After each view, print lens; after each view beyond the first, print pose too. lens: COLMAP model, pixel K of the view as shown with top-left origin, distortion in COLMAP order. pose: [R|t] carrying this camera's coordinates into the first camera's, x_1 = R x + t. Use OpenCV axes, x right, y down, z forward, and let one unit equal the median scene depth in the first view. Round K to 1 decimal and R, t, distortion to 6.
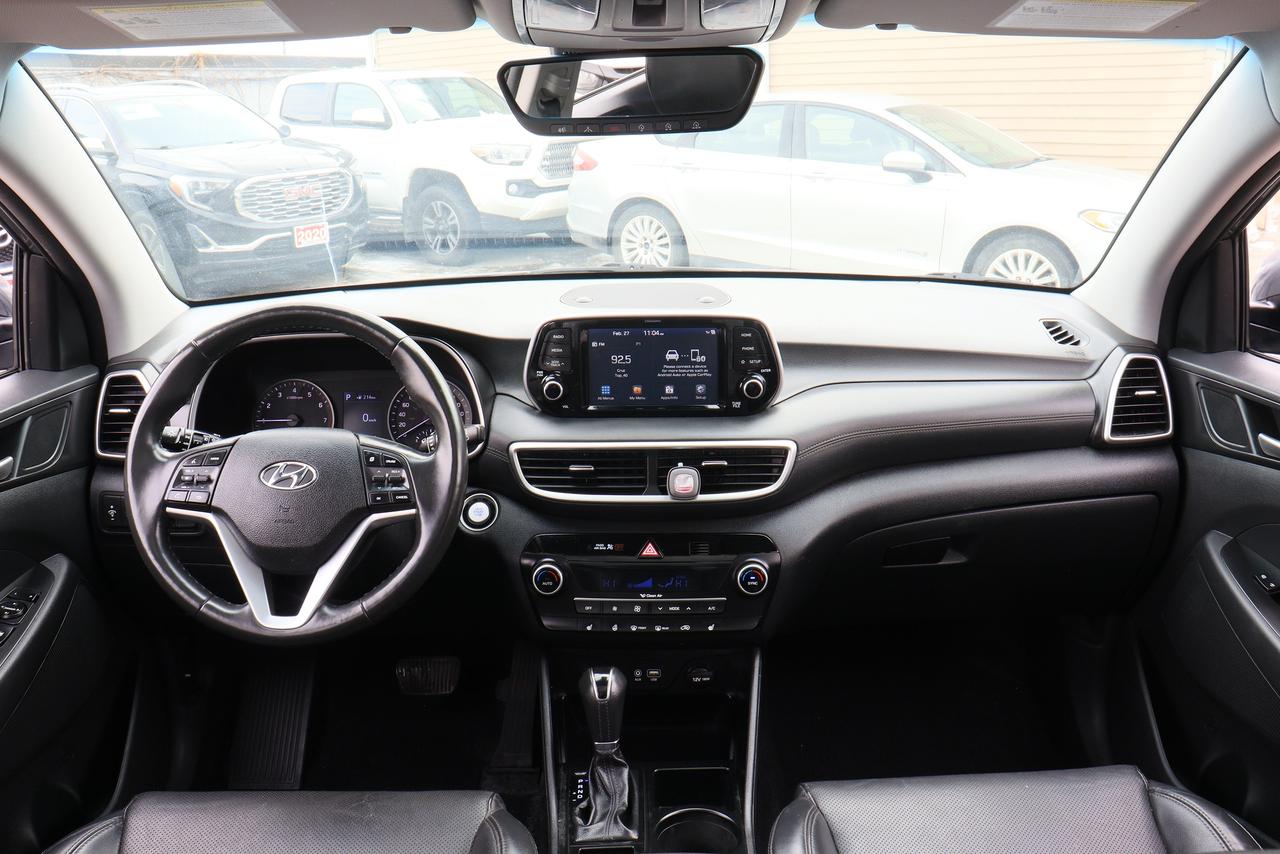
lens RADIAL K [[1045.6, 0, 650.0], [0, 1045.6, 420.1], [0, 0, 1]] dist [-0.157908, 0.114695]
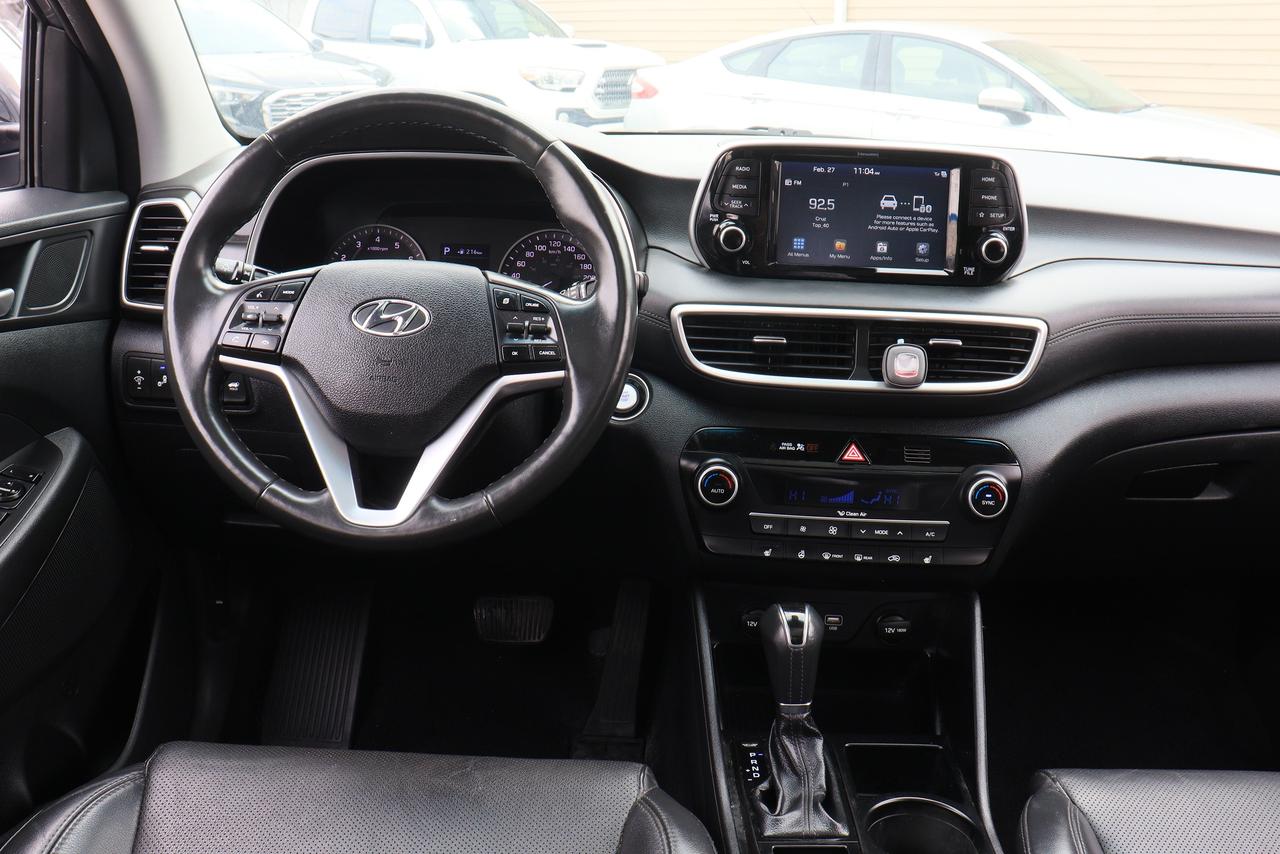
lens RADIAL K [[1096.5, 0, 651.7], [0, 1096.5, 420.1], [0, 0, 1]] dist [-0.129501, 0.059026]
pose [[0.998549, 0.048647, -0.023104, -0.125551], [-0.047933, 0.998385, 0.030505, 0.081017], [0.024550, -0.029353, 0.999268, 0.199931]]
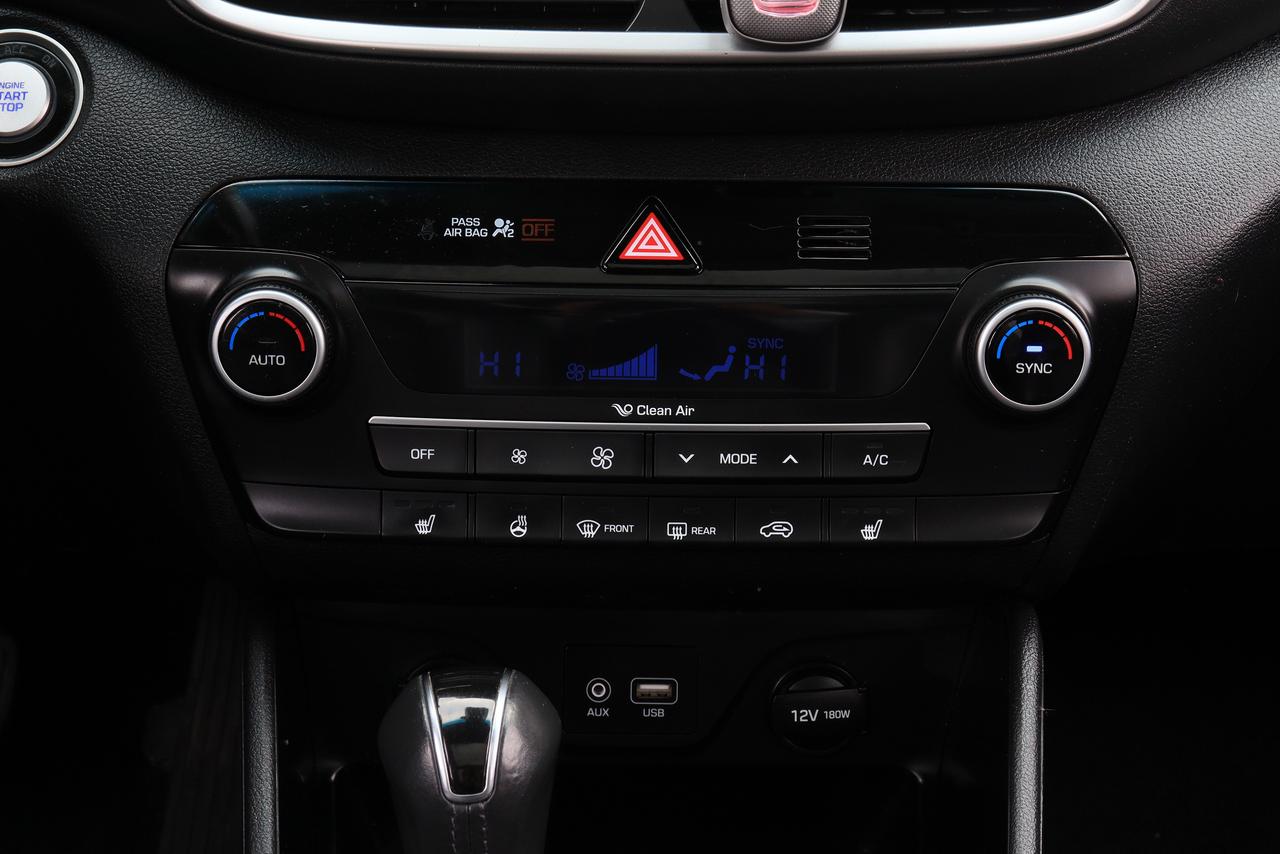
lens RADIAL K [[2485.8, 0, 644.8], [0, 2485.8, 423.9], [0, 0, 1]] dist [0.259959, 0.000000]
pose [[0.999782, 0.013290, 0.016127, -0.011284], [-0.015439, 0.989829, 0.141421, 0.078113], [-0.014084, -0.141639, 0.989818, 0.347105]]
